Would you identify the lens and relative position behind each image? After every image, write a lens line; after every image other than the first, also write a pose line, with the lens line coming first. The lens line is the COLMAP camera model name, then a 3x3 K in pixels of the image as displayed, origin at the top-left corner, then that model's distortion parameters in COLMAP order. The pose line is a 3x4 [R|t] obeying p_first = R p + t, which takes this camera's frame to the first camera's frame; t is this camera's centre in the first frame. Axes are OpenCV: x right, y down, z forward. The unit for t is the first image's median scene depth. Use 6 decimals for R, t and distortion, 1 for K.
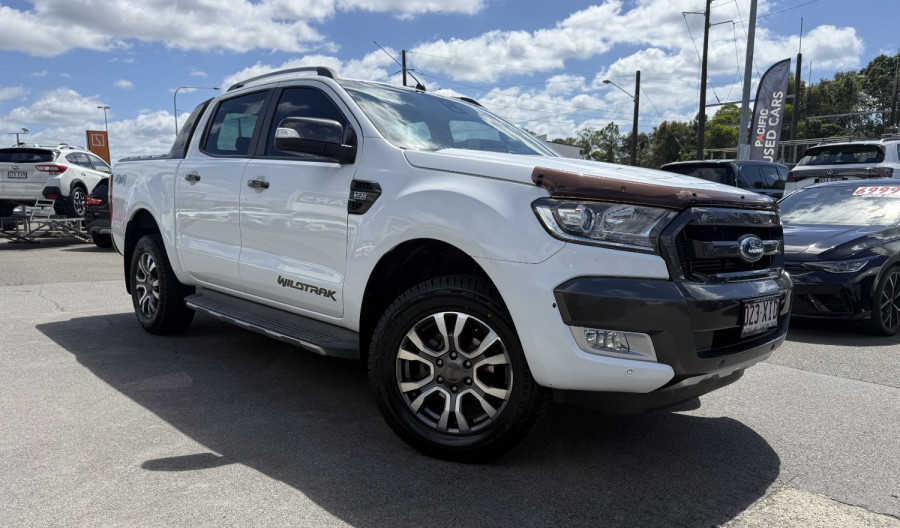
lens RADIAL K [[654.1, 0, 480.7], [0, 654.1, 264.5], [0, 0, 1]] dist [0.004709, 0.002613]
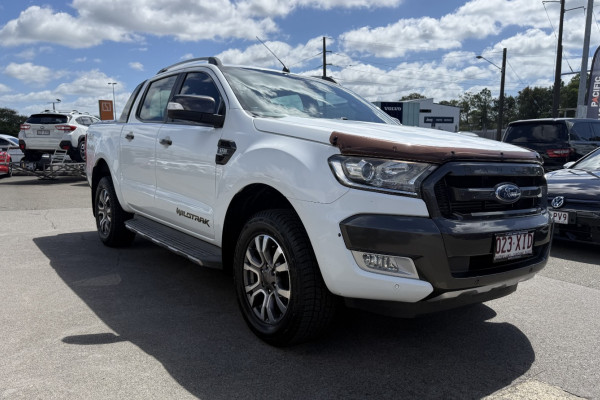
lens RADIAL K [[490.6, 0, 326.1], [0, 490.6, 197.9], [0, 0, 1]] dist [0.002759, -0.000910]
pose [[0.992828, 0.011843, -0.118963, 0.153138], [-0.011493, 0.999927, 0.003623, -0.013064], [0.118997, -0.002229, 0.992892, -0.002751]]
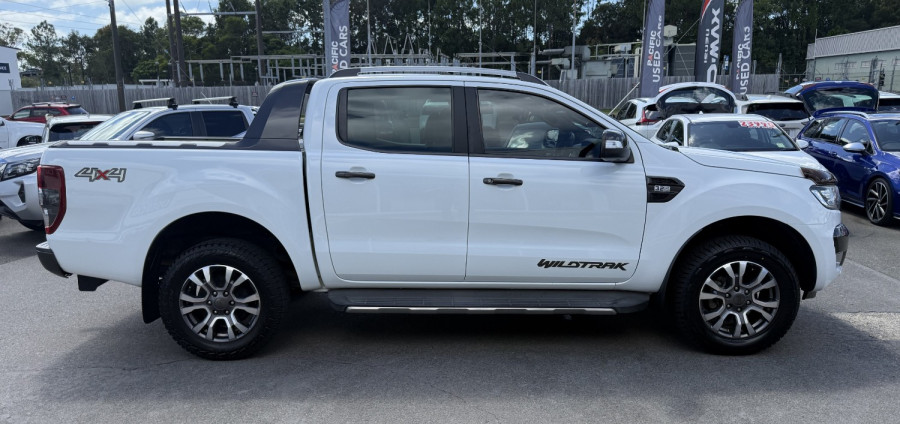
lens RADIAL K [[636.6, 0, 450.0], [0, 636.6, 212.0], [0, 0, 1]] dist [0.045734, -0.000093]
pose [[0.706184, -0.135269, 0.694987, -1.387318], [0.088051, 0.990739, 0.103364, -0.228907], [-0.702532, -0.011800, 0.711554, 0.359989]]
